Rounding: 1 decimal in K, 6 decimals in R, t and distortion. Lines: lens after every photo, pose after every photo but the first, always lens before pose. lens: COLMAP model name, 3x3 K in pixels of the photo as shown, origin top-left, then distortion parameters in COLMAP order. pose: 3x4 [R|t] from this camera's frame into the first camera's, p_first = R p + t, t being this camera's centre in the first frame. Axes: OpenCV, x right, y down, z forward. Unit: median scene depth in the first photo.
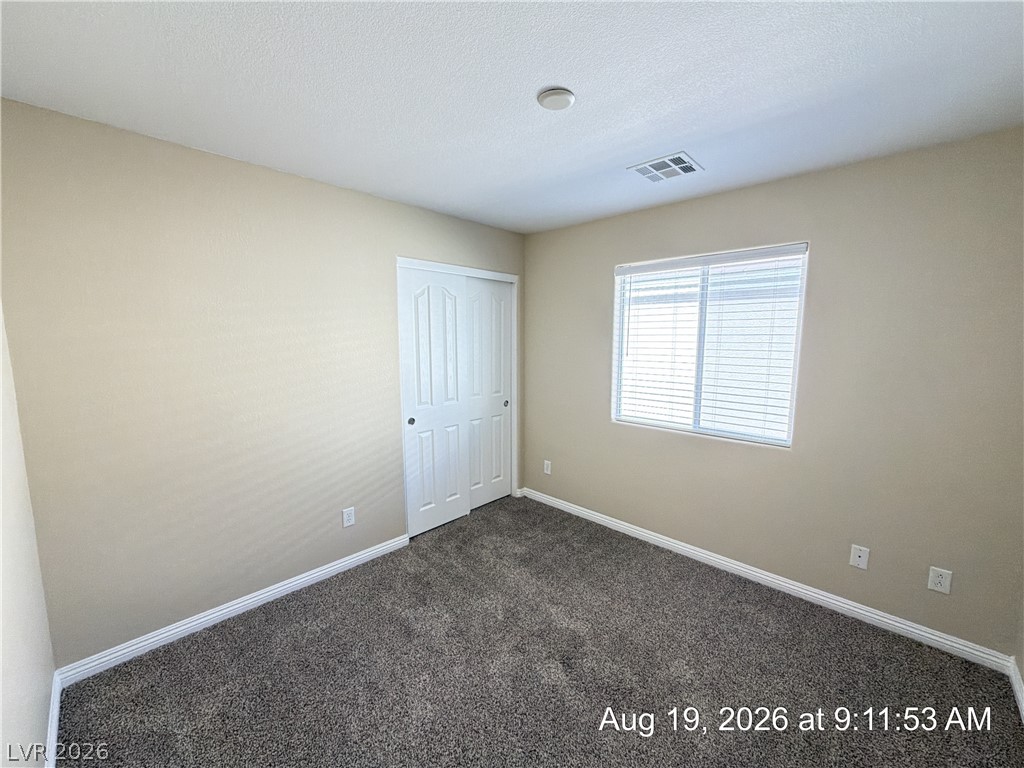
lens RADIAL K [[408.0, 0, 511.5], [0, 408.0, 385.9], [0, 0, 1]] dist [0.000292, 0.000228]
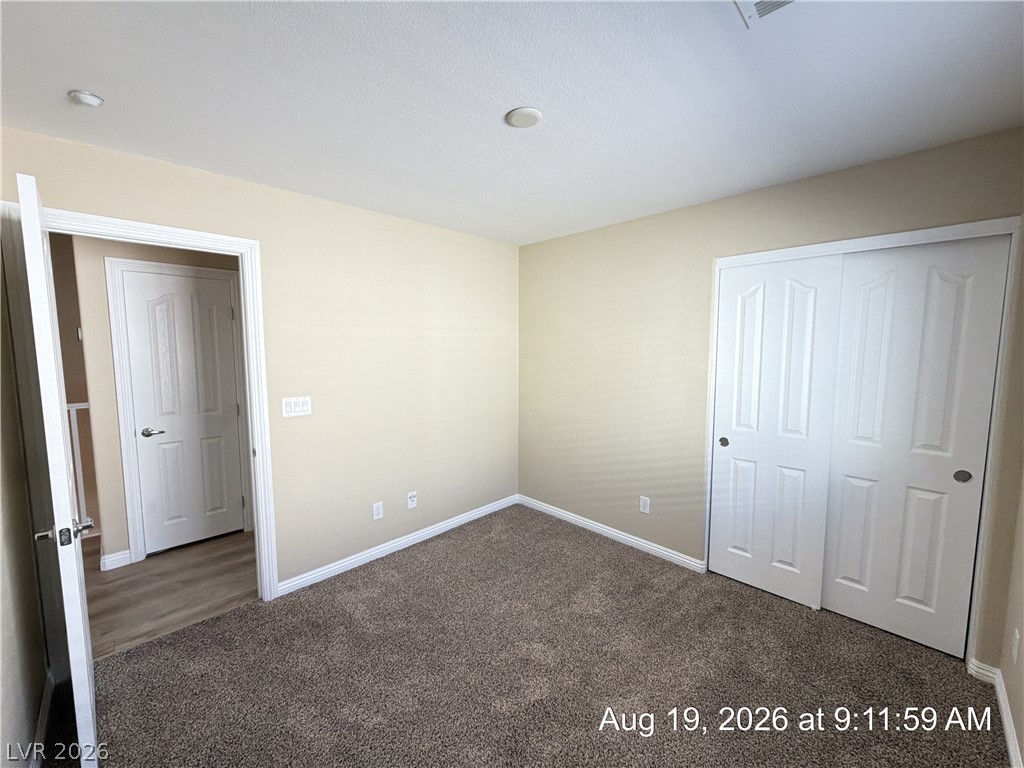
lens RADIAL K [[408.0, 0, 507.8], [0, 408.0, 383.0], [0, 0, 1]] dist [0.000292, 0.000228]
pose [[-0.026485, 0.096087, -0.995020, 0.612008], [-0.124147, 0.987348, 0.098651, -0.064587], [0.991910, 0.126142, -0.014221, 0.524258]]
